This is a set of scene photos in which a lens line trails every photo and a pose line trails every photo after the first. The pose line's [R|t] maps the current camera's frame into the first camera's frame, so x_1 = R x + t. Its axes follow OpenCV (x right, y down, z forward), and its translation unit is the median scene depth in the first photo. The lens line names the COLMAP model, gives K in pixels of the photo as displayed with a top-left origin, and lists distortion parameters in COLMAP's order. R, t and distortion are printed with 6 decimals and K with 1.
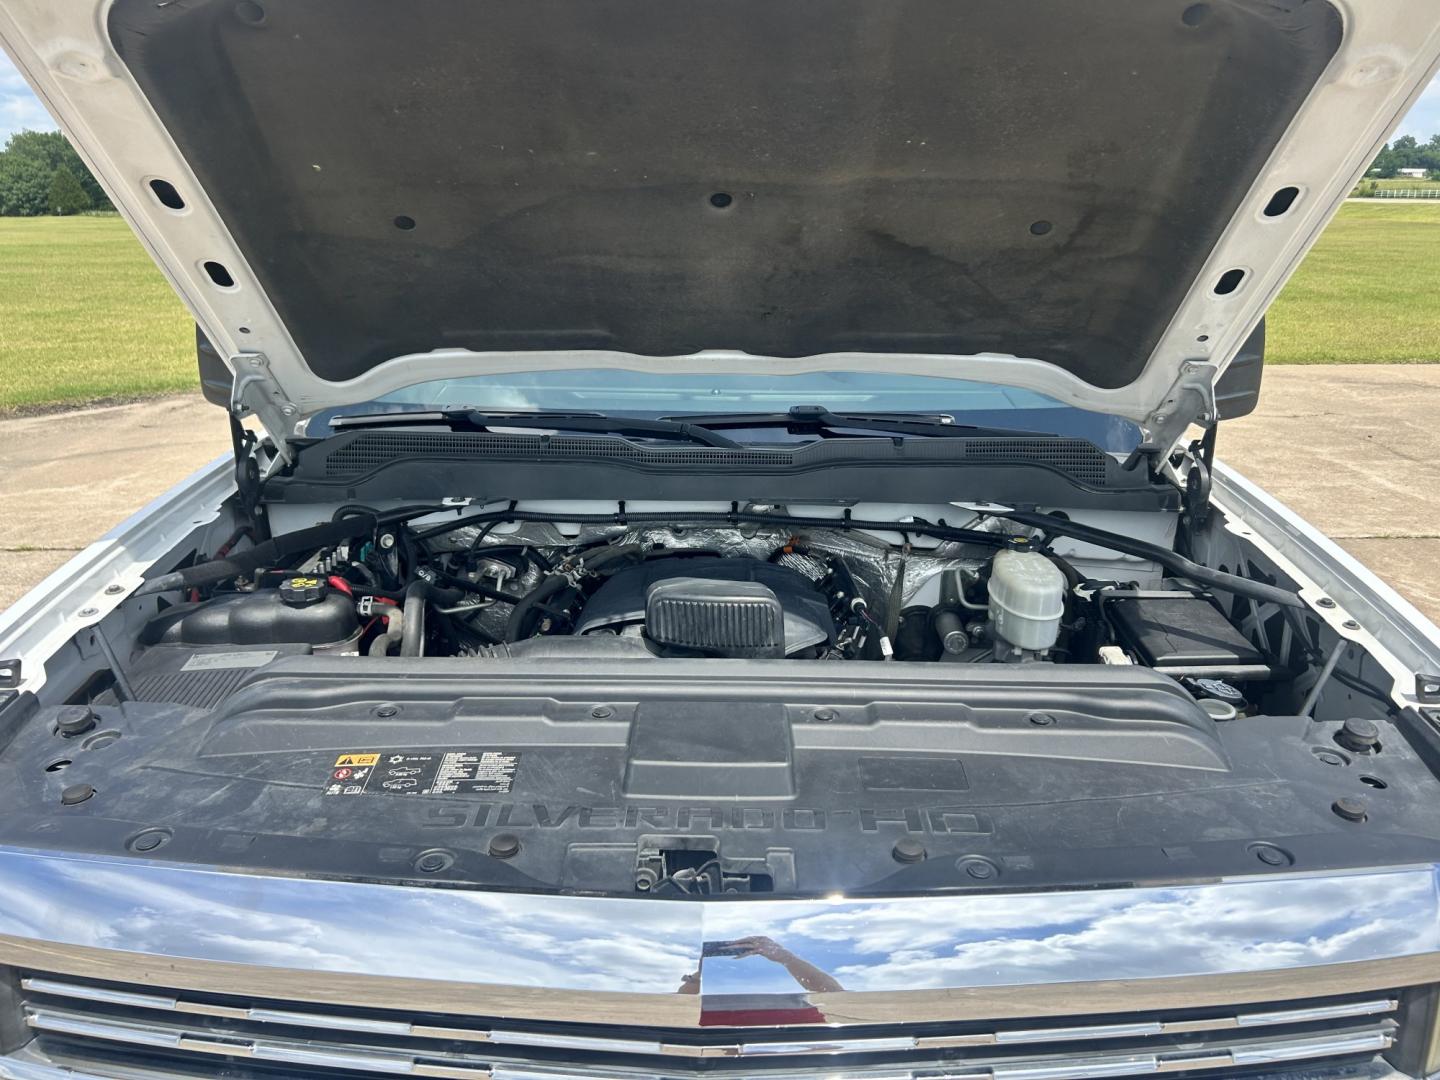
lens RADIAL K [[1091.8, 0, 725.4], [0, 1091.8, 532.2], [0, 0, 1]] dist [0.039563, -0.040580]
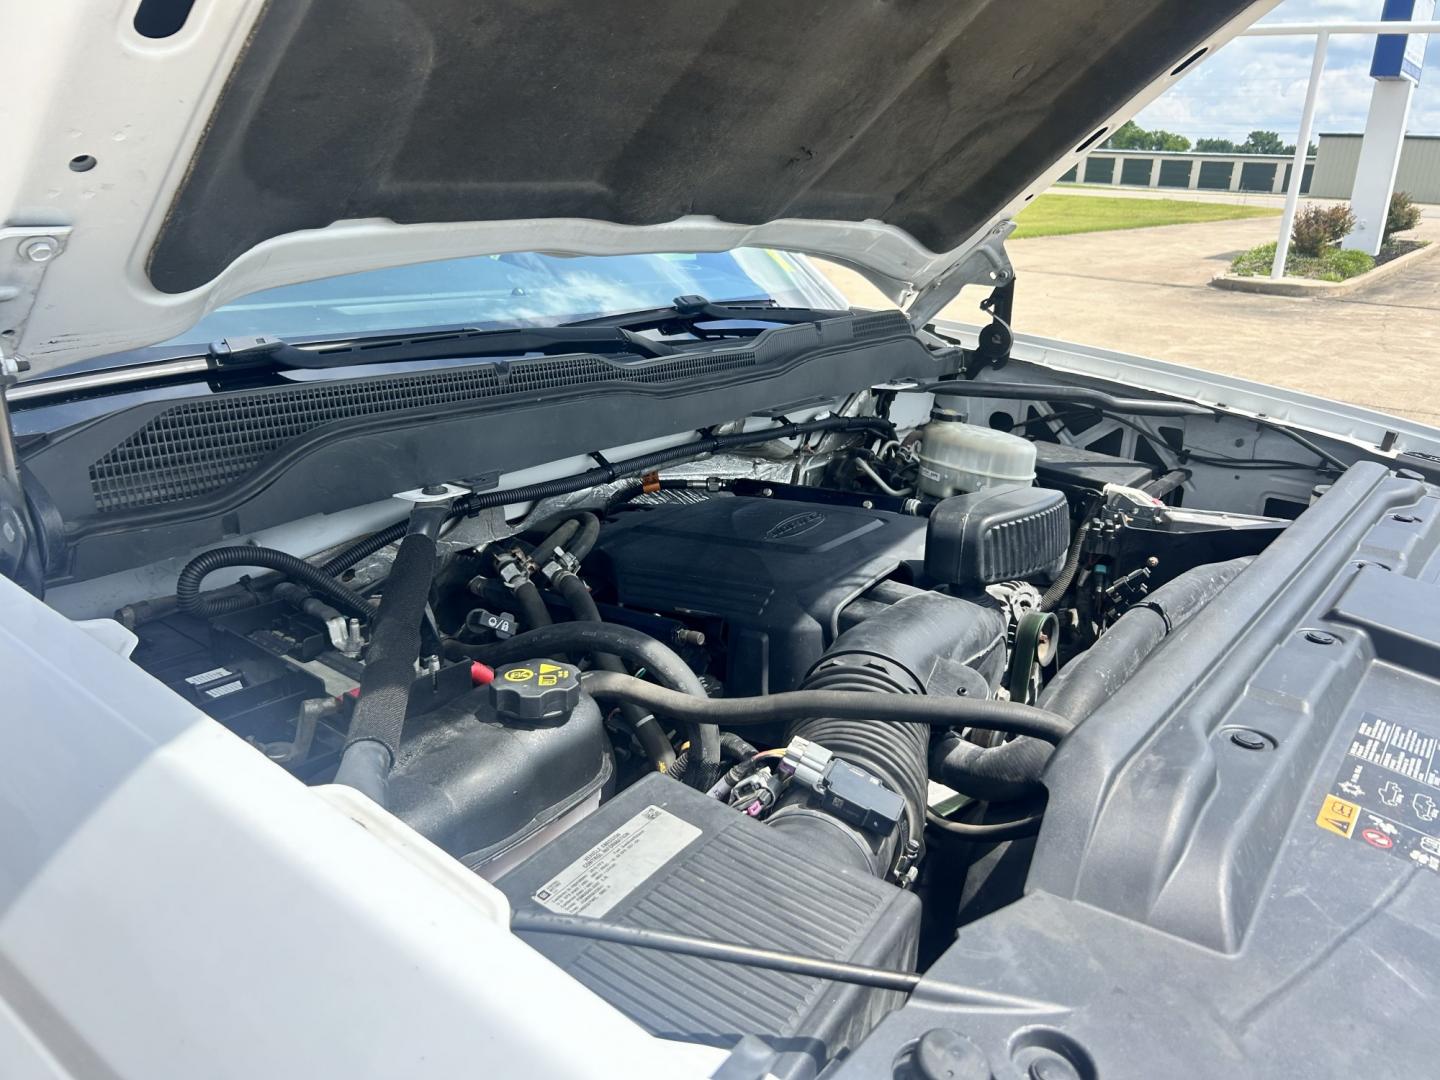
lens RADIAL K [[1091.8, 0, 722.2], [0, 1091.8, 539.7], [0, 0, 1]] dist [0.039563, -0.040580]
pose [[0.609726, -0.232384, 0.757781, -0.573260], [0.193521, 0.970767, 0.141988, -0.055081], [-0.768624, 0.060073, 0.636874, 0.515955]]
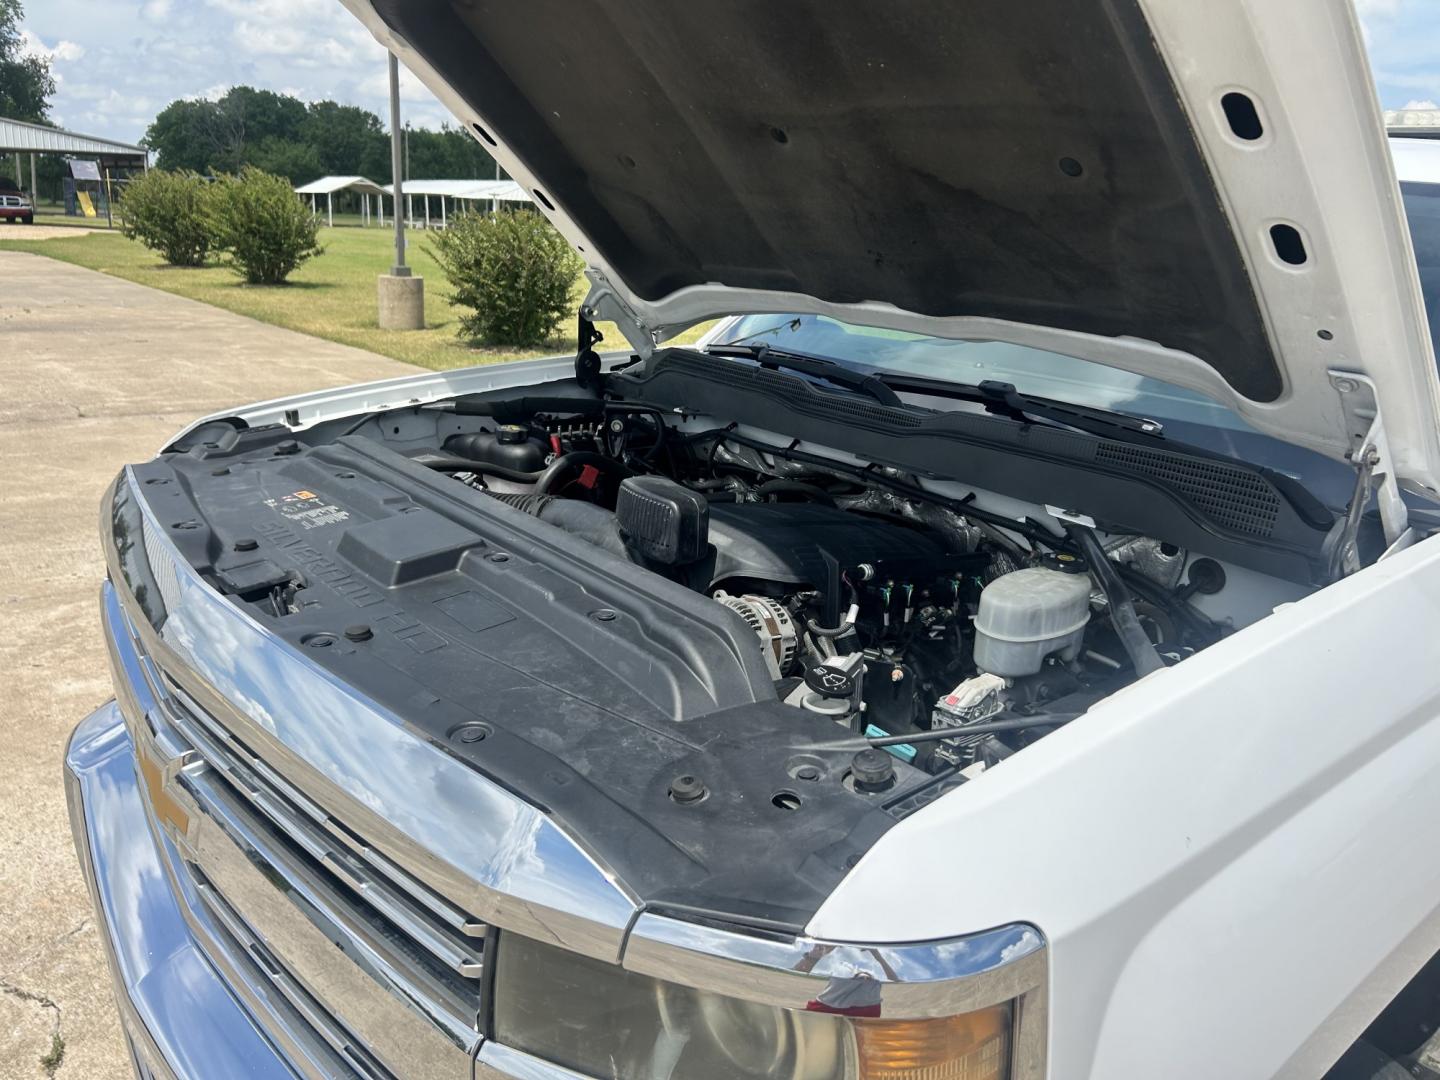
lens RADIAL K [[1091.8, 0, 707.6], [0, 1091.8, 525.2], [0, 0, 1]] dist [0.039563, -0.040580]
pose [[0.643193, 0.240321, -0.727014, 0.647924], [-0.271112, 0.959439, 0.077297, -0.006768], [0.716102, 0.147385, 0.682258, 0.232450]]
